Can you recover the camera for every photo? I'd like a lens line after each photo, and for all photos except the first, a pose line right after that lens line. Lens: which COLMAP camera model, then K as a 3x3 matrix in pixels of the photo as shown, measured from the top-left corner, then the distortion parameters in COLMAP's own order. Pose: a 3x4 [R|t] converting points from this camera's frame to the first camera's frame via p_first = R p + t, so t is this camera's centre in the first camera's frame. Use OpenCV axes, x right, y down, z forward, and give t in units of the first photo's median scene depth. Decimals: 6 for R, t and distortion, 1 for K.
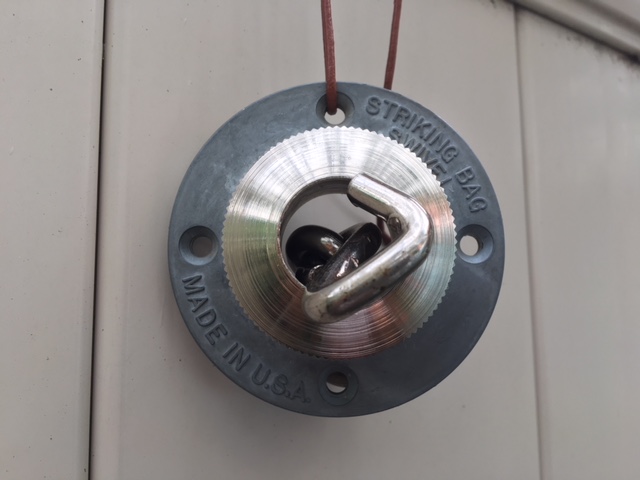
lens RADIAL K [[538.4, 0, 321.3], [0, 538.4, 237.9], [0, 0, 1]] dist [0.017913, 0.001712]
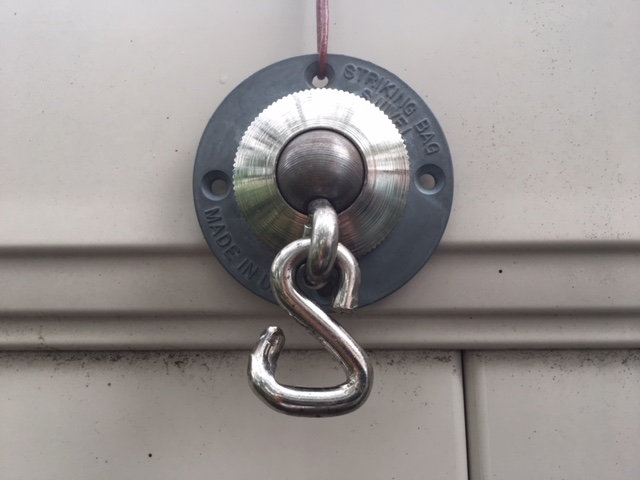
lens RADIAL K [[538.4, 0, 319.1], [0, 538.4, 242.5], [0, 0, 1]] dist [0.017913, 0.001712]
pose [[0.999490, -0.019308, -0.025428, 0.050294], [0.020820, 0.997944, 0.060620, 0.078026], [0.024205, -0.061118, 0.997837, -0.296350]]
